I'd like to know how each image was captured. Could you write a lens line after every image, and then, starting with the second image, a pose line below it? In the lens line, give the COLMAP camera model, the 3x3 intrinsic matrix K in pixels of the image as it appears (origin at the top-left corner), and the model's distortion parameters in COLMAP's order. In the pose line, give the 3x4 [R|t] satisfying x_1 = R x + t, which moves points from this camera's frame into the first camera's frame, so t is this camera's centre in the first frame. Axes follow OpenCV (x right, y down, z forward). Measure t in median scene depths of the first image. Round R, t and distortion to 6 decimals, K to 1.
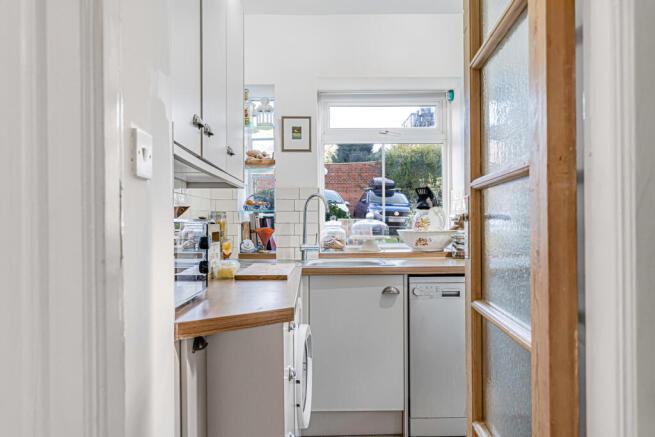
lens RADIAL K [[518.4, 0, 330.0], [0, 518.4, 221.6], [0, 0, 1]] dist [0.005165, -0.000769]
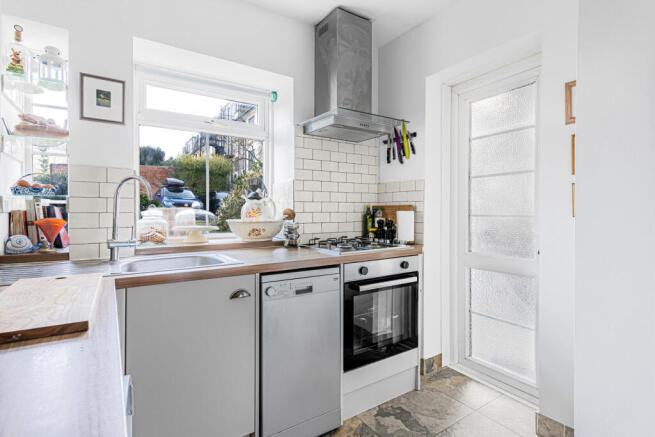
lens RADIAL K [[322.9, 0, 325.9], [0, 322.9, 211.1], [0, 0, 1]] dist [-0.000911, -0.000907]
pose [[0.849066, 0.006651, 0.528245, -0.034217], [-0.006291, 0.999977, -0.002478, -0.000393], [-0.528249, -0.001219, 0.849089, 0.393633]]
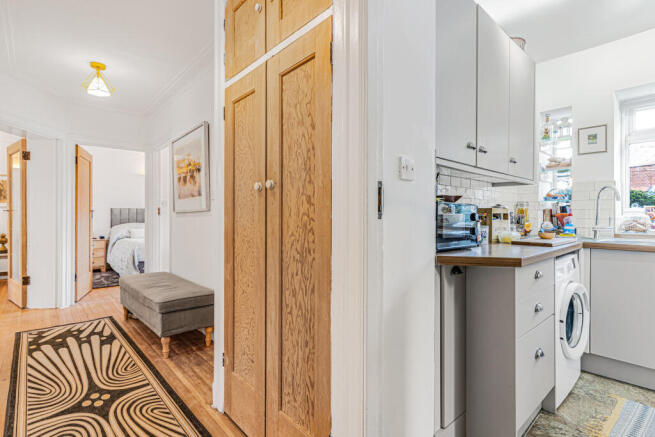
lens RADIAL K [[322.9, 0, 322.0], [0, 322.9, 219.9], [0, 0, 1]] dist [-0.000911, -0.000907]
pose [[0.636797, 0.016298, -0.770859, 0.126172], [-0.003351, 0.999826, 0.018371, 0.016453], [0.771024, -0.009116, 0.636741, -0.029236]]
